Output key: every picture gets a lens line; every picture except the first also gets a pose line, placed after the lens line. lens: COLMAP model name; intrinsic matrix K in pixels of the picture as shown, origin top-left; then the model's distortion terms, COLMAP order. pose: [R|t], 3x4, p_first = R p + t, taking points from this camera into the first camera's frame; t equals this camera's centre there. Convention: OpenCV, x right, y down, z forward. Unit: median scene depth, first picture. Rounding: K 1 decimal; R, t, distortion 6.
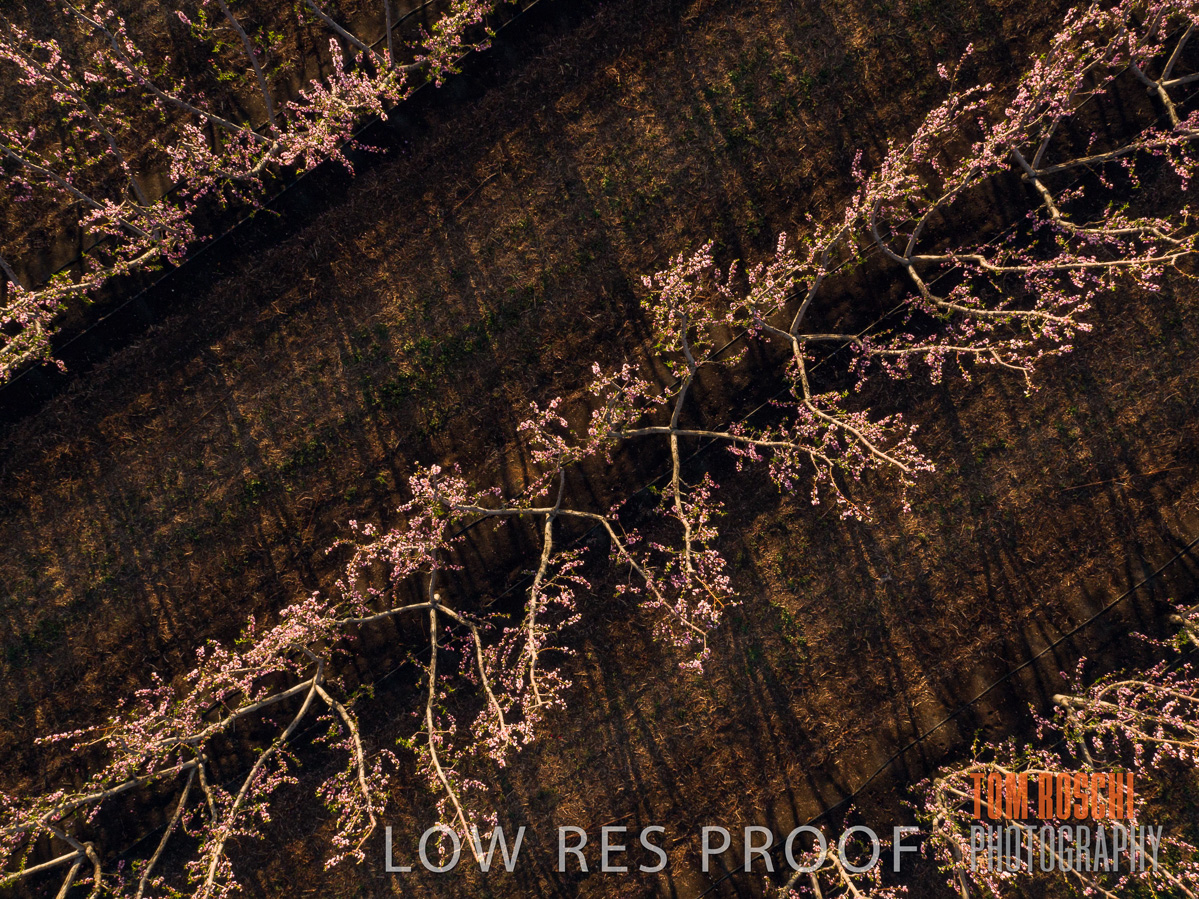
lens RADIAL K [[871.5, 0, 601.6], [0, 871.5, 453.4], [0, 0, 1]] dist [0.007040, 0.000083]
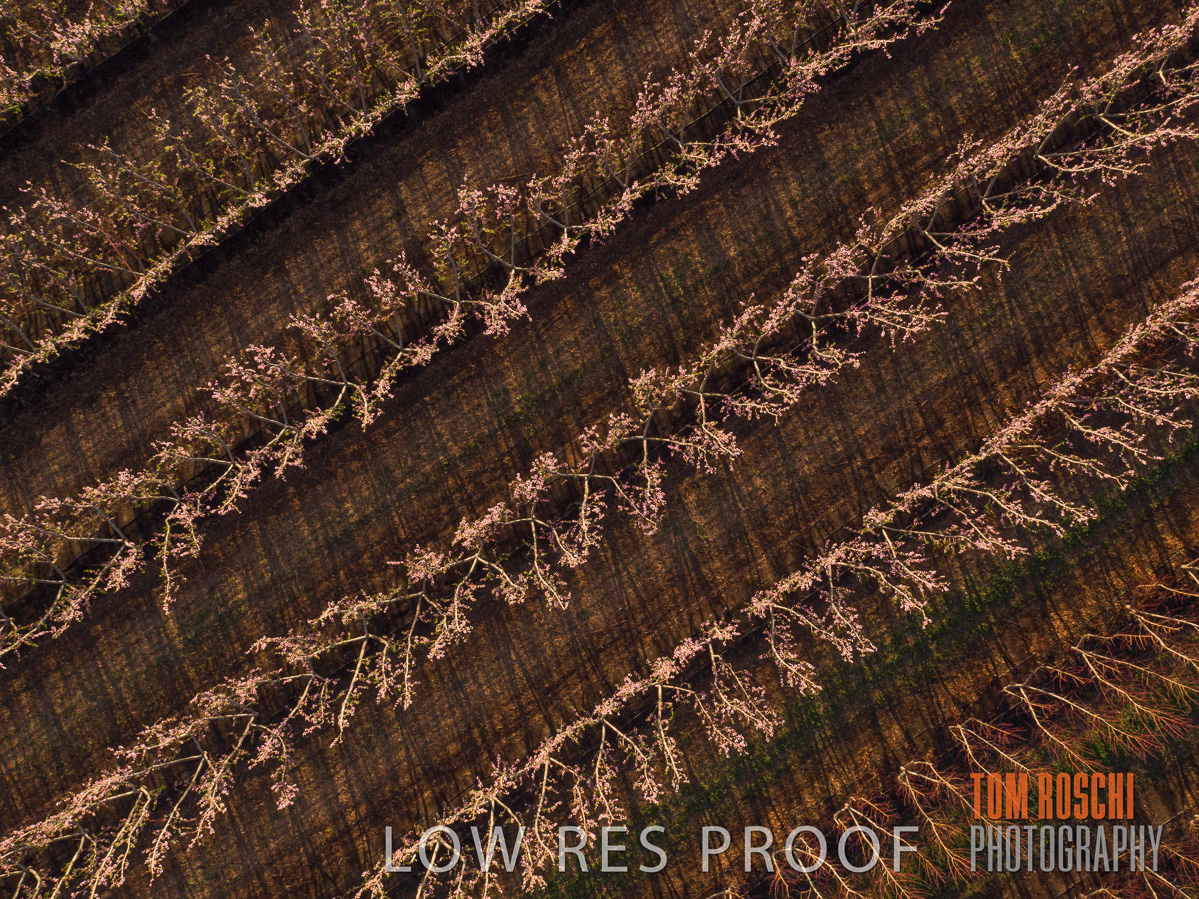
lens RADIAL K [[871.5, 0, 601.6], [0, 871.5, 453.4], [0, 0, 1]] dist [0.007040, 0.000083]
pose [[0.999992, -0.000995, 0.003784, -0.033056], [0.001004, 0.999996, -0.002553, 0.017492], [-0.003781, 0.002557, 0.999990, -1.179472]]
